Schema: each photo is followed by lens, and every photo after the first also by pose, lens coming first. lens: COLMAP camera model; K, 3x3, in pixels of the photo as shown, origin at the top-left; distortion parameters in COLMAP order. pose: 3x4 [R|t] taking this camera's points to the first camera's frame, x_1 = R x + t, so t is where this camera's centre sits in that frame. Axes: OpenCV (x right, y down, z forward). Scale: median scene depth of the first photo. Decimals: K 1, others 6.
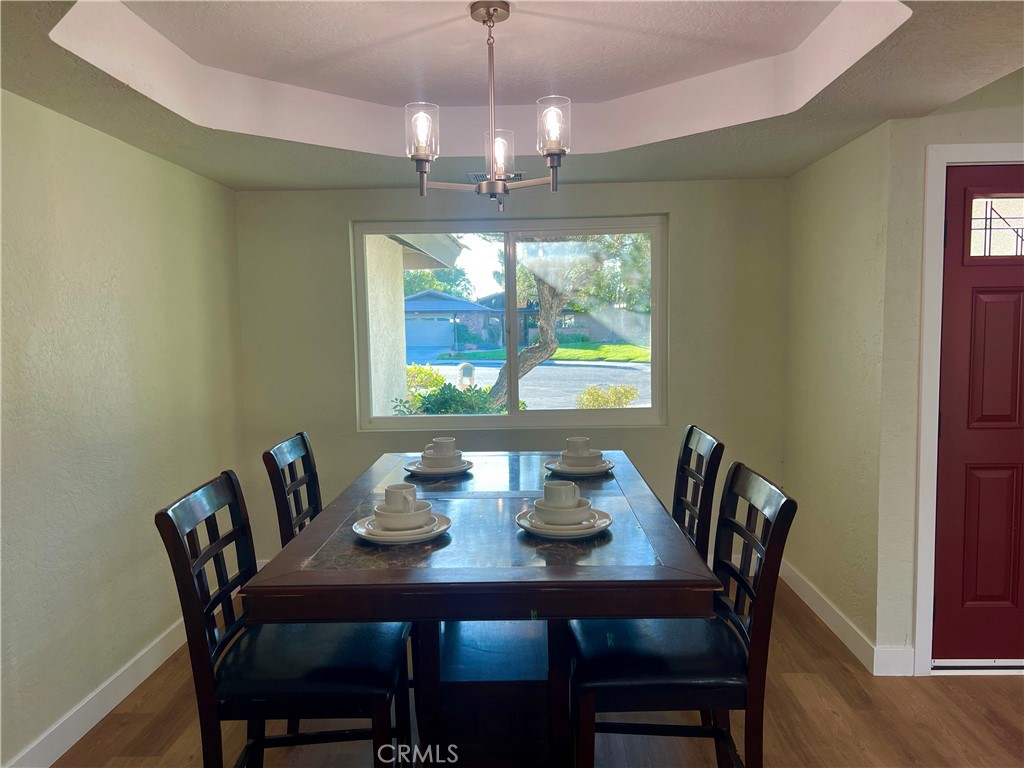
lens RADIAL K [[766.2, 0, 512.7], [0, 766.2, 382.9], [0, 0, 1]] dist [0.053275, -0.064059]
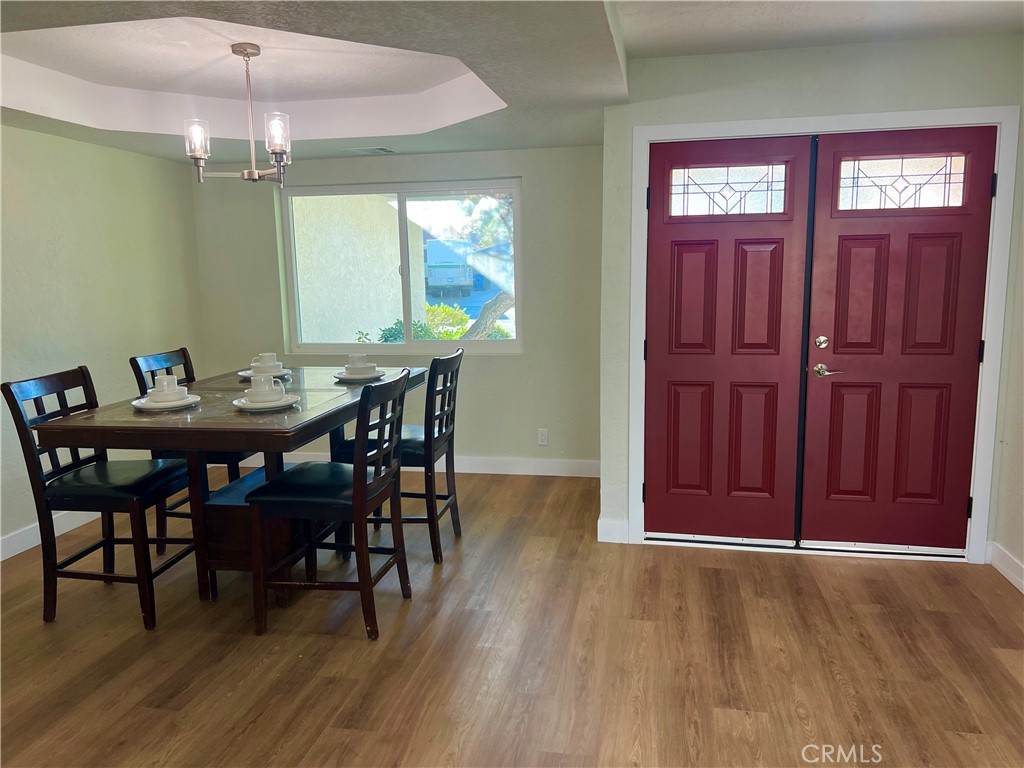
lens RADIAL K [[766.2, 0, 511.3], [0, 766.2, 384.1], [0, 0, 1]] dist [0.053275, -0.064059]
pose [[0.985425, 0.024939, -0.168275, 0.556662], [-0.012318, 0.997059, 0.075635, 0.017501], [0.169666, -0.072460, 0.982834, -0.292830]]
